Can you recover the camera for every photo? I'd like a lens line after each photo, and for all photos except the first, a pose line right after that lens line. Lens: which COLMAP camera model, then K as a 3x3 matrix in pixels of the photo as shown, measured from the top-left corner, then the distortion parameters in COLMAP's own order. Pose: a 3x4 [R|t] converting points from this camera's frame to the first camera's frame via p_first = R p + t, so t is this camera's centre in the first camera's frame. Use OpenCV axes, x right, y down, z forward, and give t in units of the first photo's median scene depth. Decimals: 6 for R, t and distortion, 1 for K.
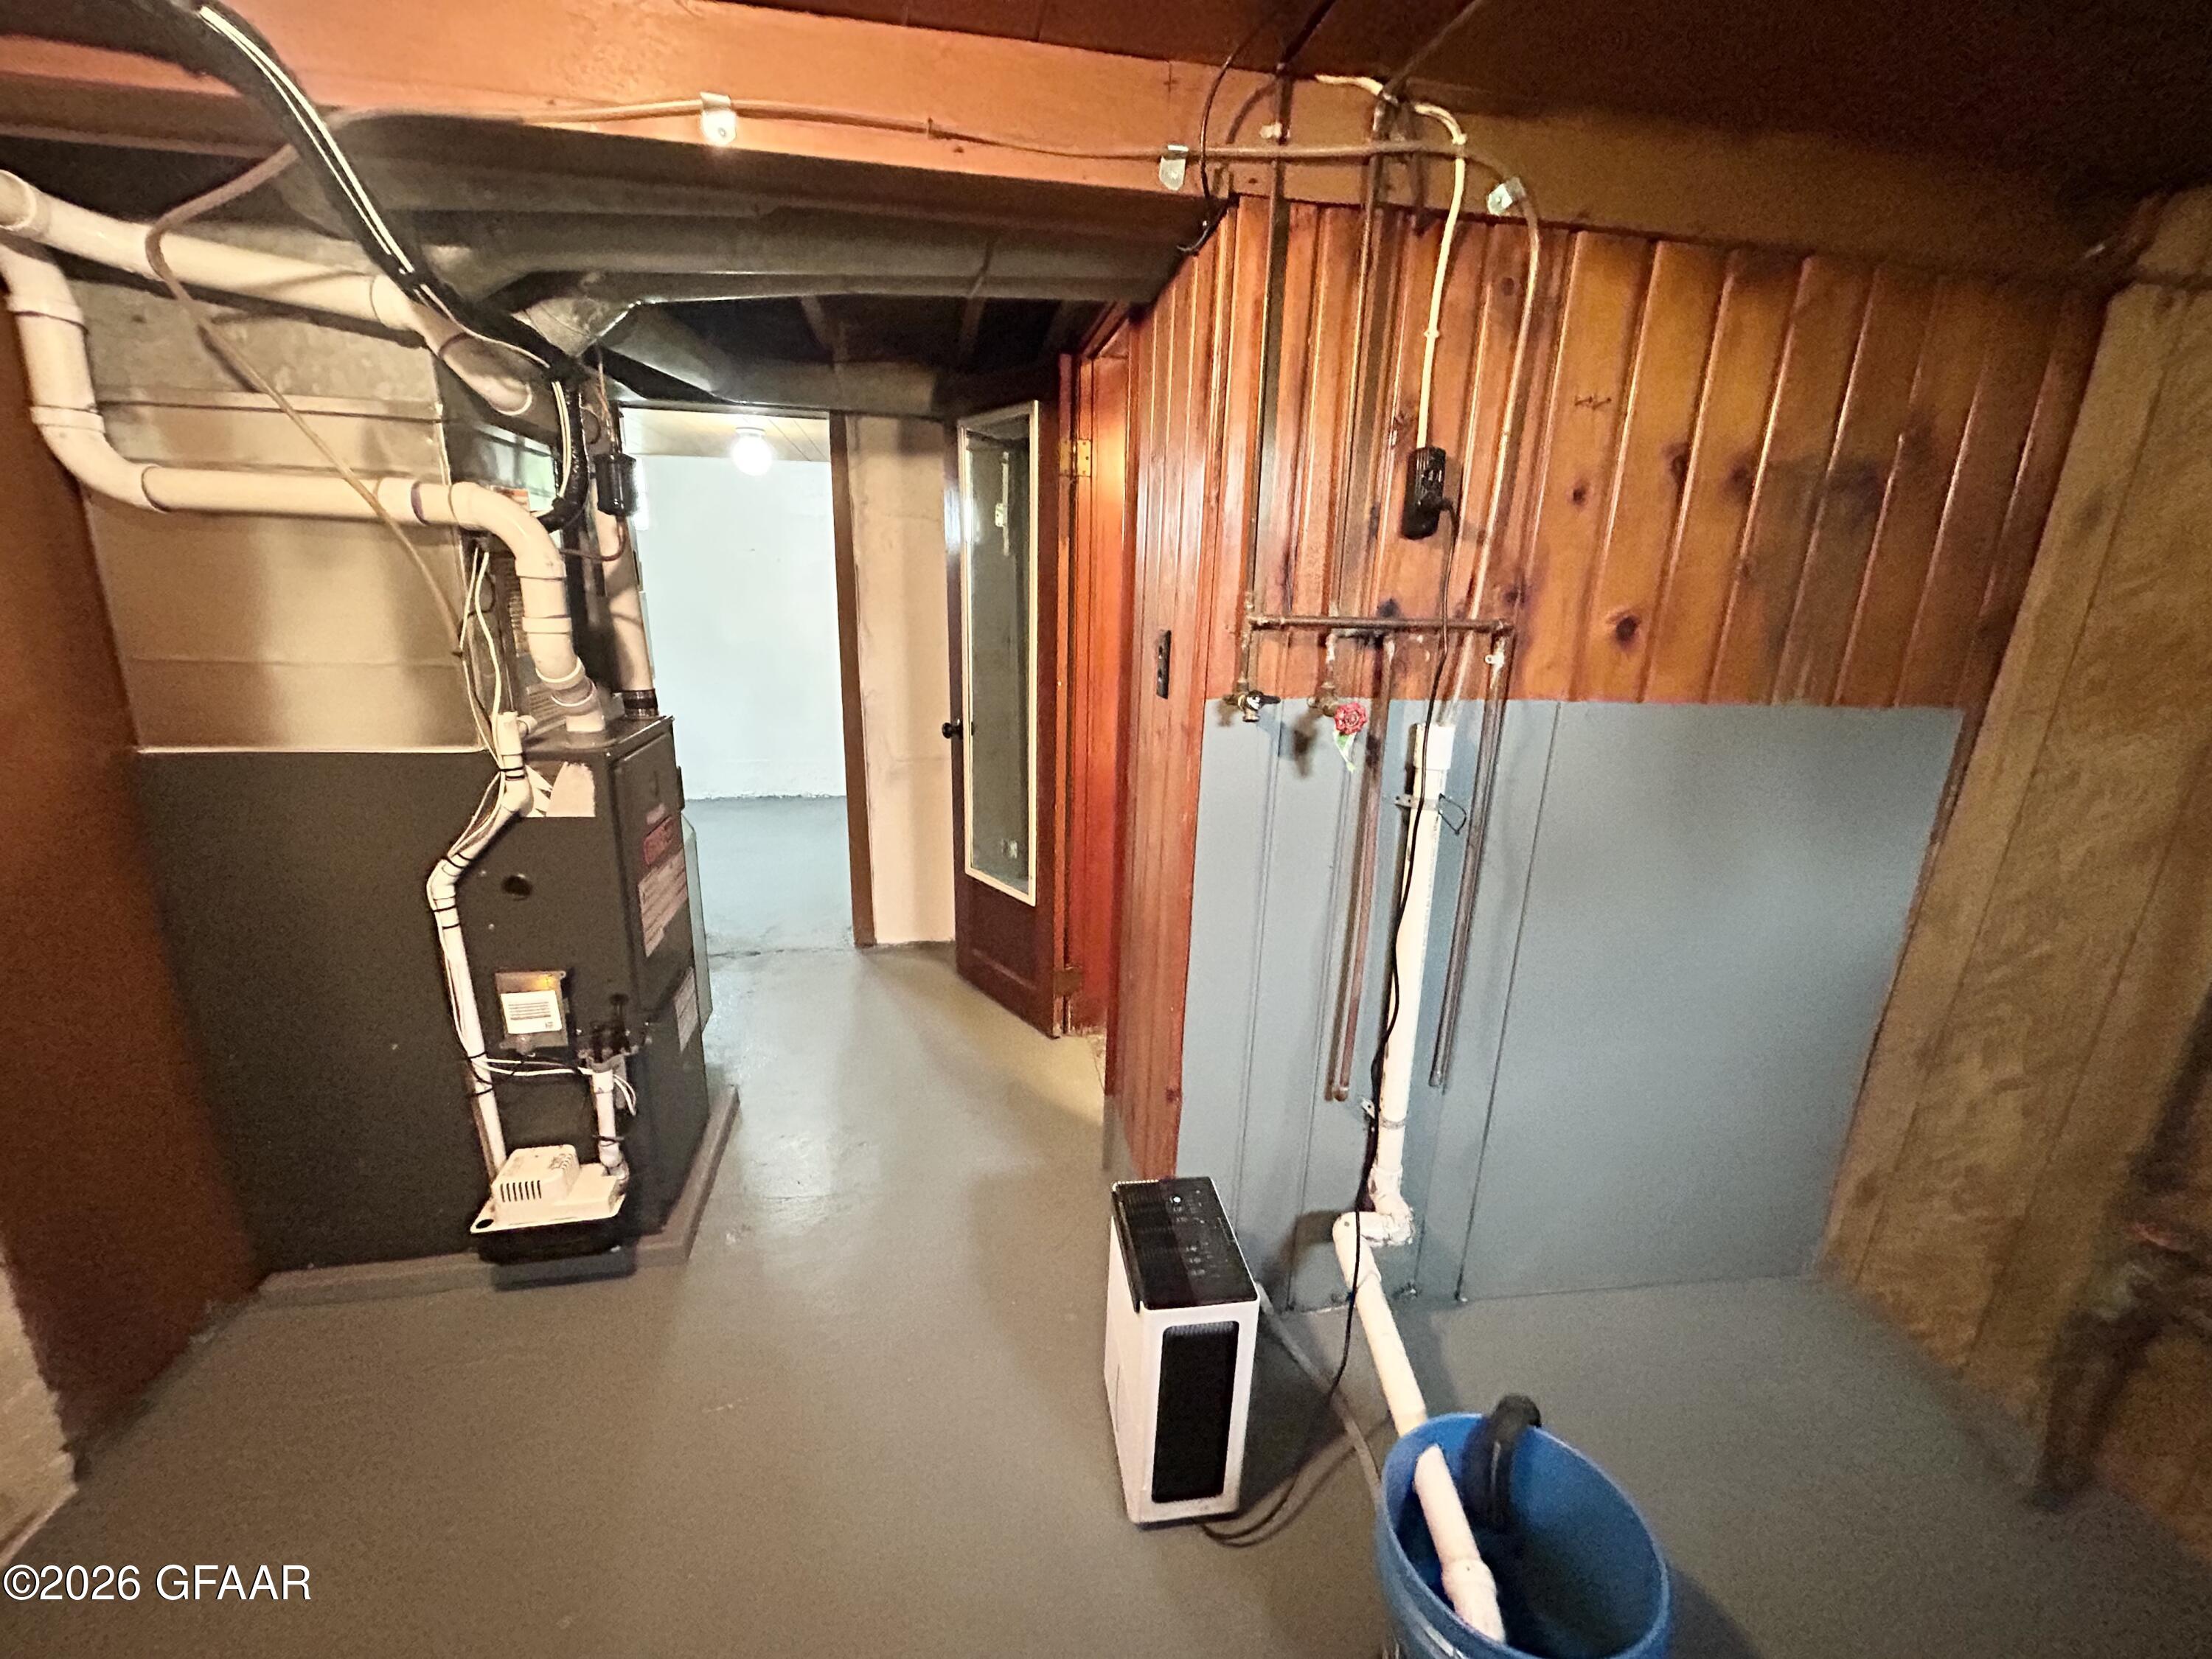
lens RADIAL K [[893.1, 0, 1102.5], [0, 893.1, 828.1], [0, 0, 1]] dist [-0.003609, 0.001337]
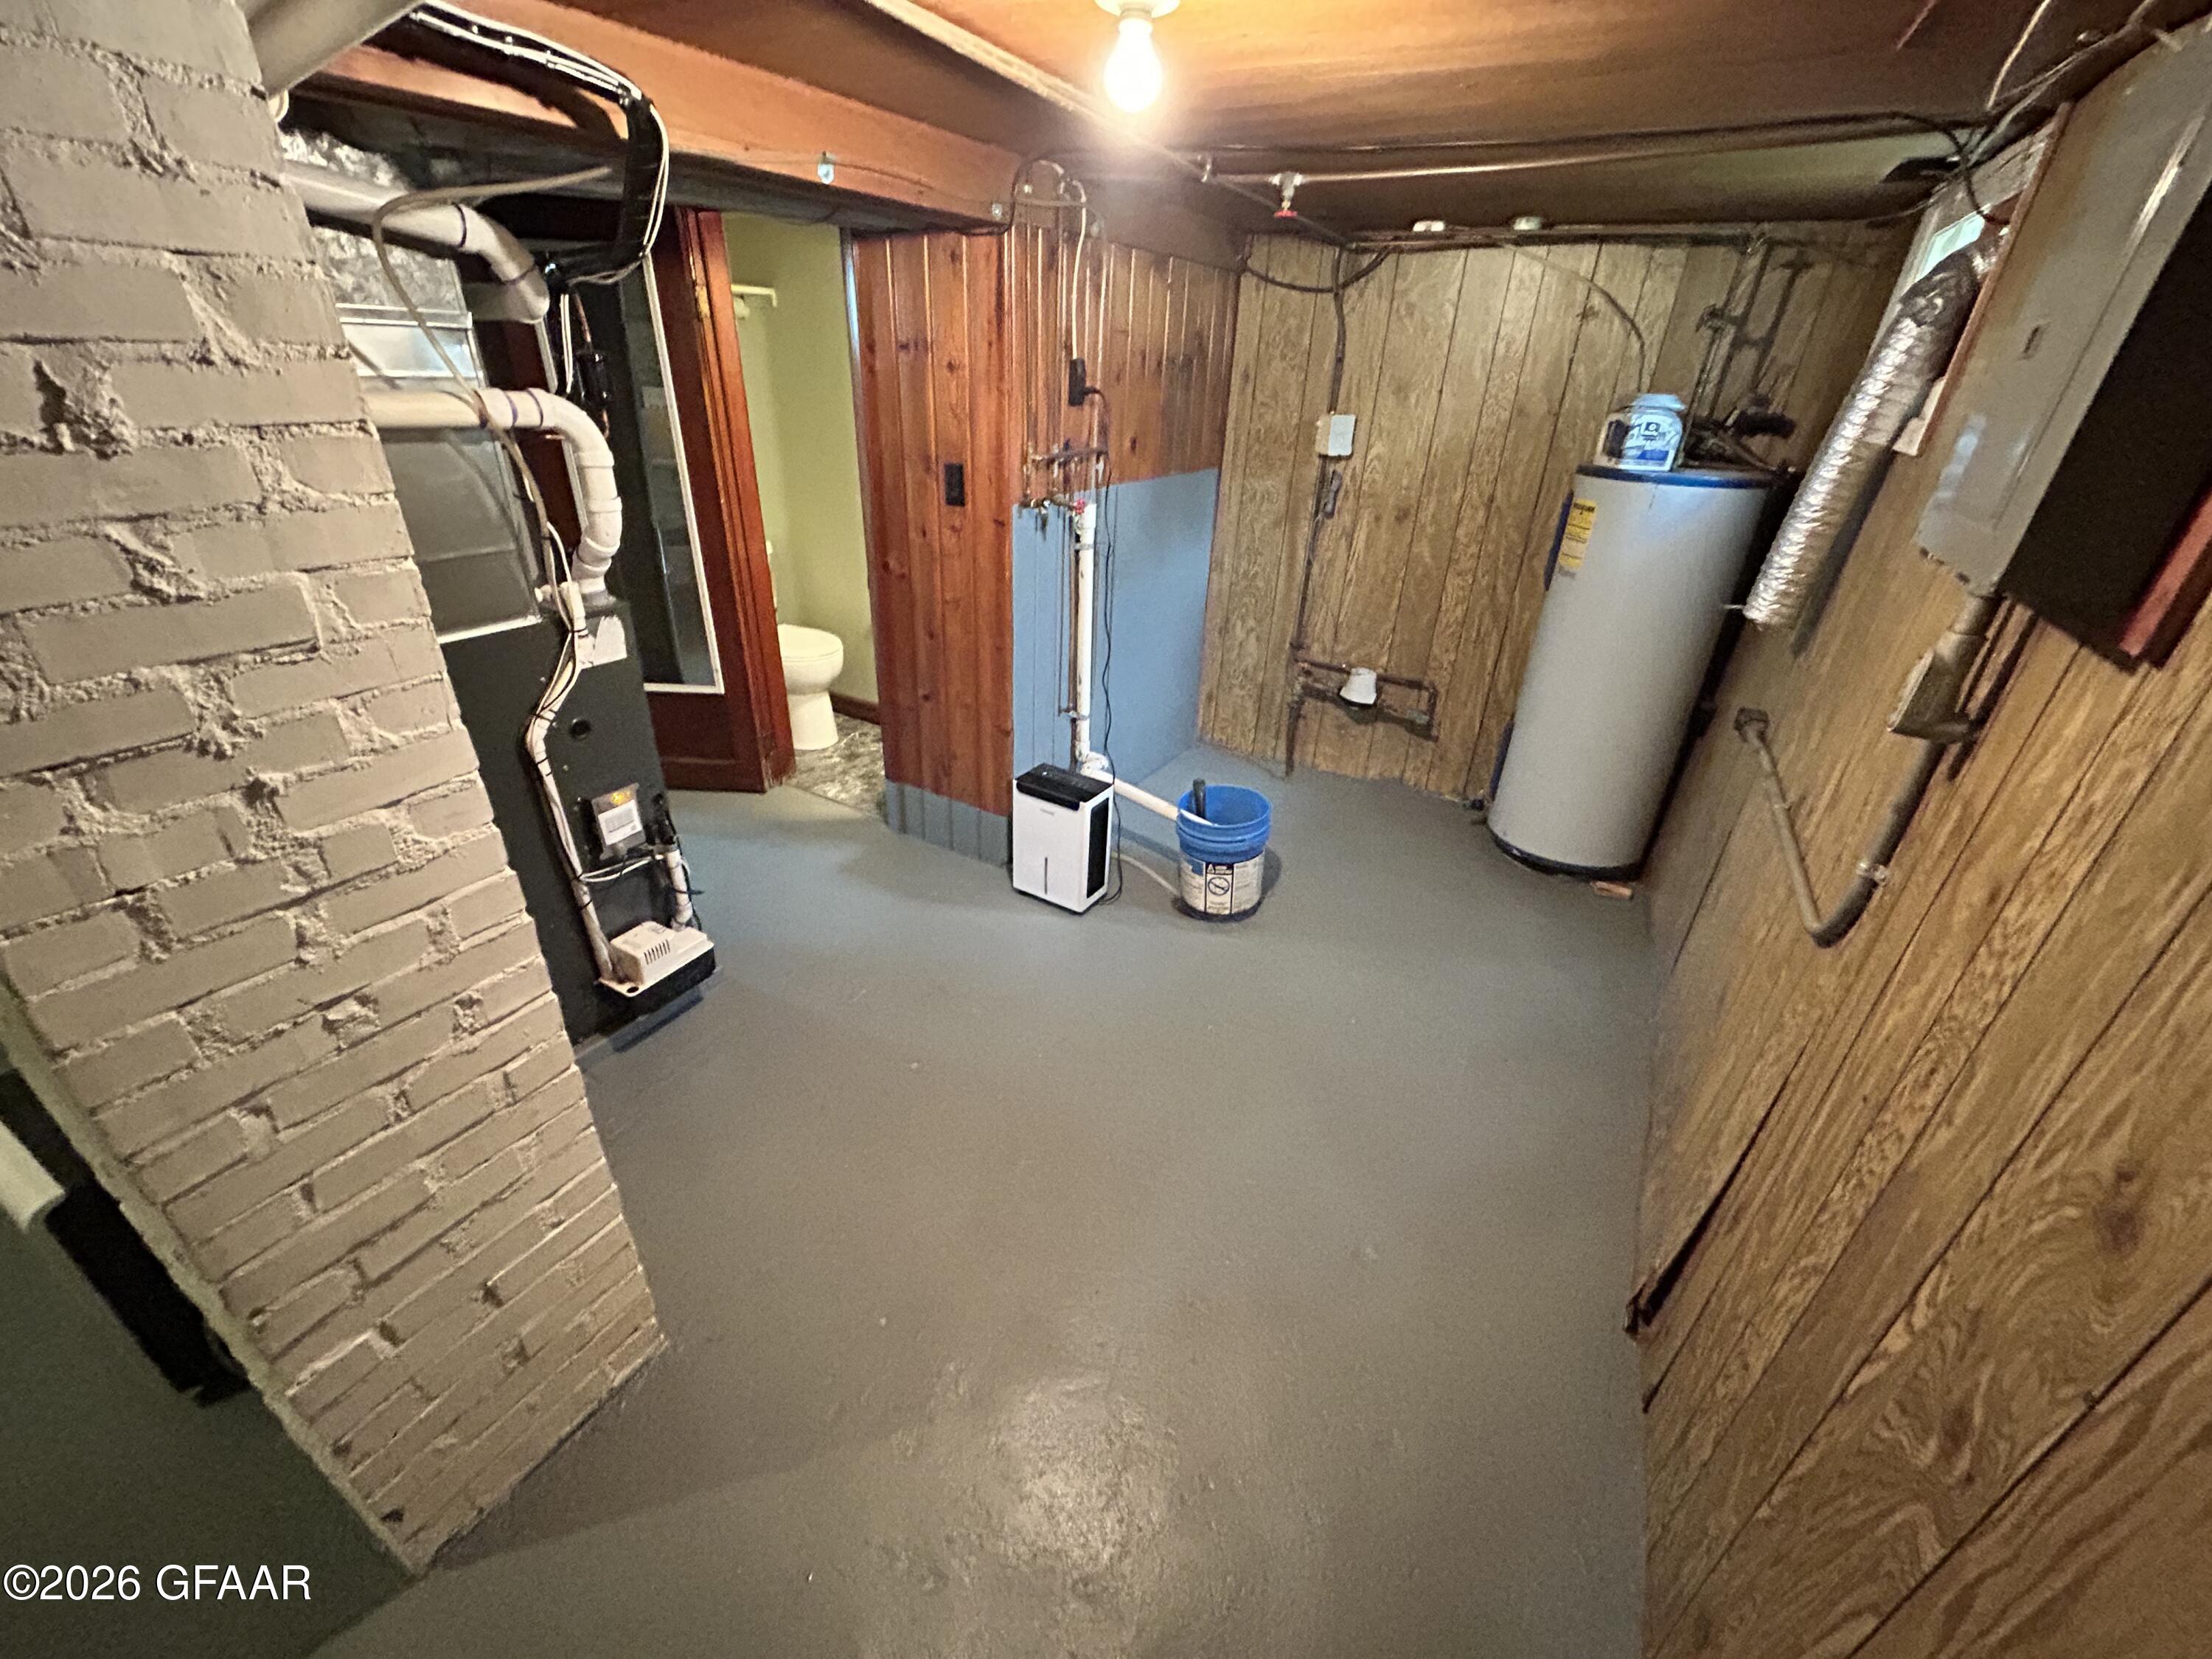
lens RADIAL K [[893.1, 0, 1102.7], [0, 893.1, 830.8], [0, 0, 1]] dist [-0.003609, 0.001337]
pose [[0.644380, -0.363738, 0.672658, -1.164910], [0.181173, 0.927203, 0.327827, -0.083661], [-0.742934, -0.089378, 0.663371, -0.393970]]
